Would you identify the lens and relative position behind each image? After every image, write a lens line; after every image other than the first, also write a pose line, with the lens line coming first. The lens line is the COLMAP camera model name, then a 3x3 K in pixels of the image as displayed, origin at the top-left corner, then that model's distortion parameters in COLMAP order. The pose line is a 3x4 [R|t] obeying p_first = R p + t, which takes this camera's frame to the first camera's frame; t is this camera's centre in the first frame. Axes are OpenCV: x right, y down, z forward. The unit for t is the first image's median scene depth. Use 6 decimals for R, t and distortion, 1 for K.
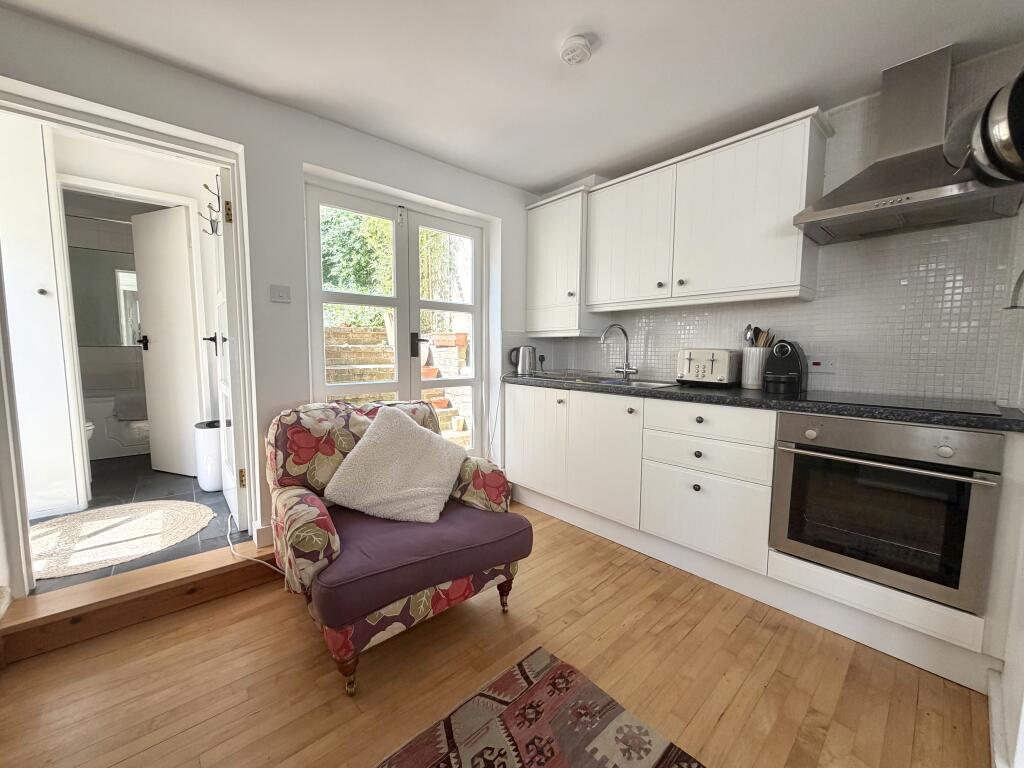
lens RADIAL K [[407.4, 0, 509.1], [0, 407.4, 385.9], [0, 0, 1]] dist [0.001684, -0.000120]
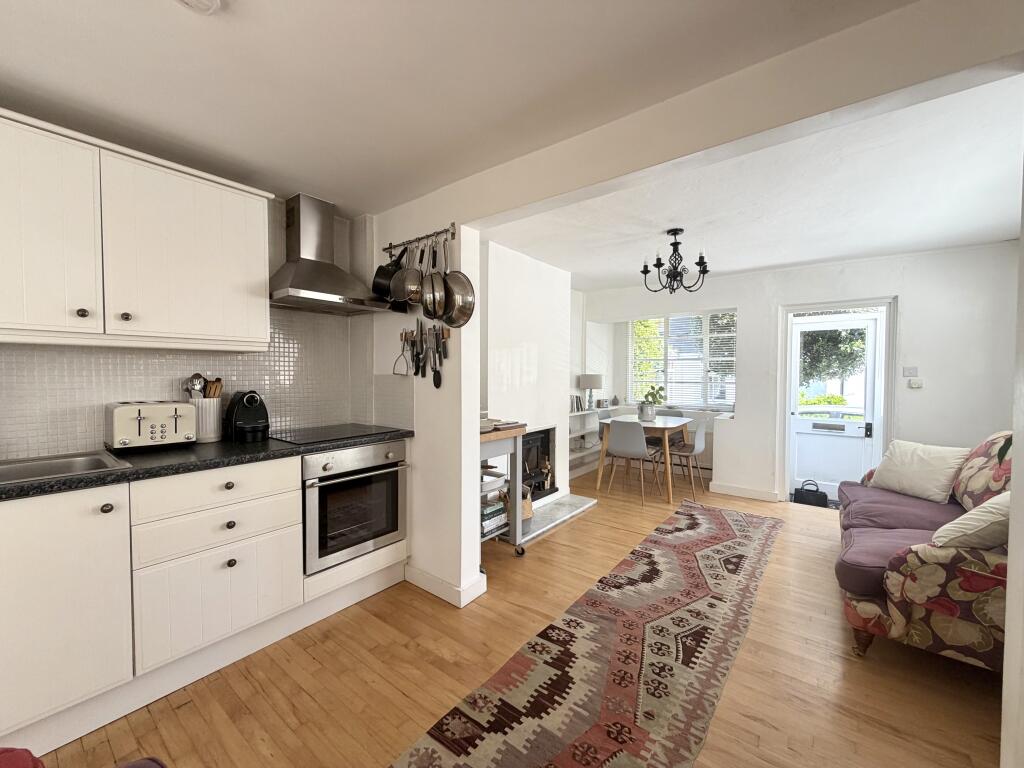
lens RADIAL K [[407.4, 0, 509.1], [0, 407.4, 385.9], [0, 0, 1]] dist [0.001684, -0.000120]
pose [[-0.172398, -0.036610, 0.984347, -0.439161], [0.085268, 0.995003, 0.051940, -0.111068], [-0.981330, 0.092888, -0.168415, 0.467400]]
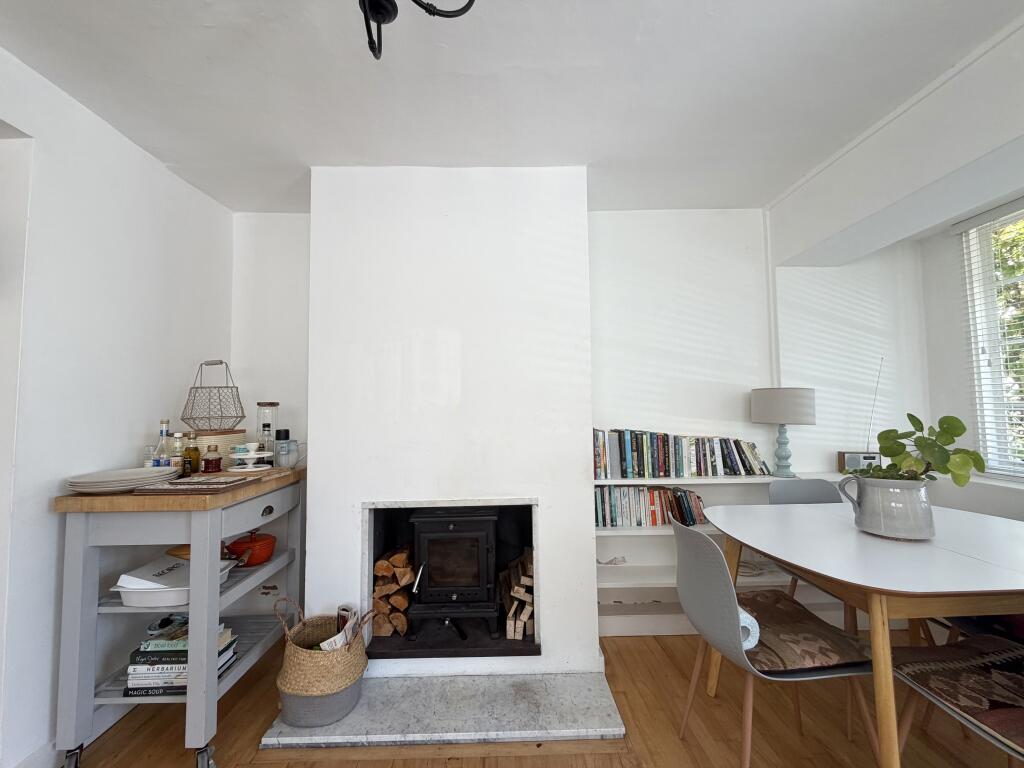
lens RADIAL K [[407.4, 0, 509.1], [0, 407.4, 385.9], [0, 0, 1]] dist [0.001684, -0.000120]
pose [[0.656328, 0.029114, 0.753913, 0.636491], [0.085043, 0.990032, -0.112267, 0.033632], [-0.749667, 0.137799, 0.647310, -0.542742]]
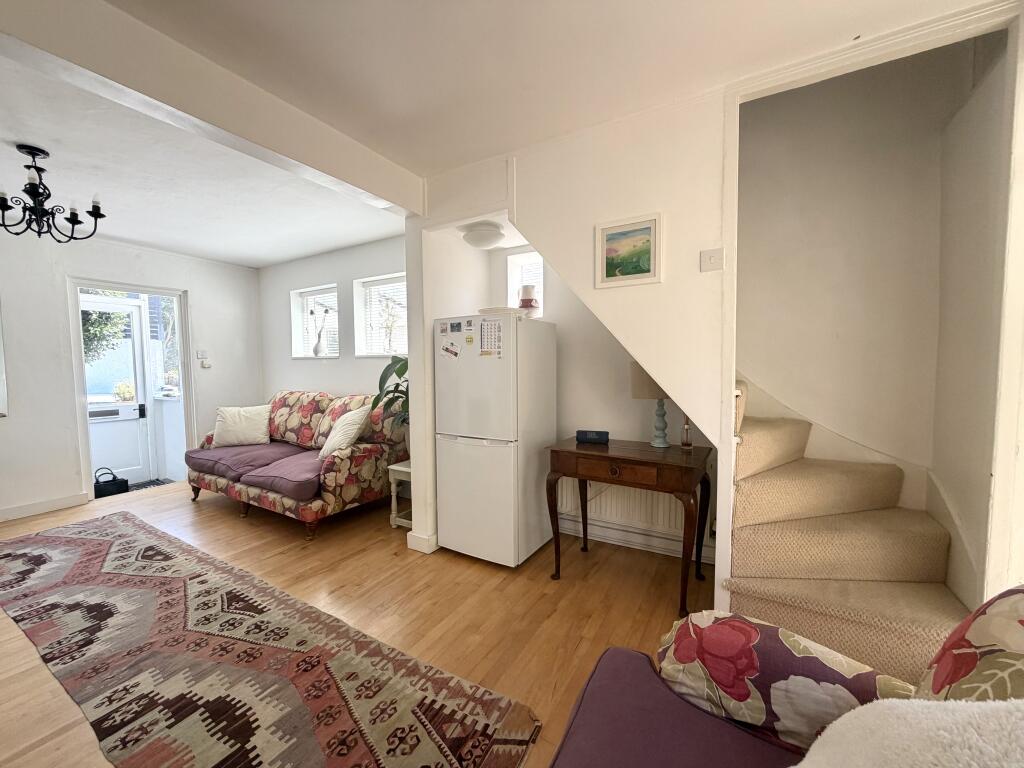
lens RADIAL K [[407.4, 0, 509.1], [0, 407.4, 385.9], [0, 0, 1]] dist [0.001684, -0.000120]
pose [[-0.954810, 0.019619, -0.296568, 0.020720], [-0.023458, 0.989732, 0.140997, -0.113468], [0.296289, 0.141582, -0.944546, 0.966253]]
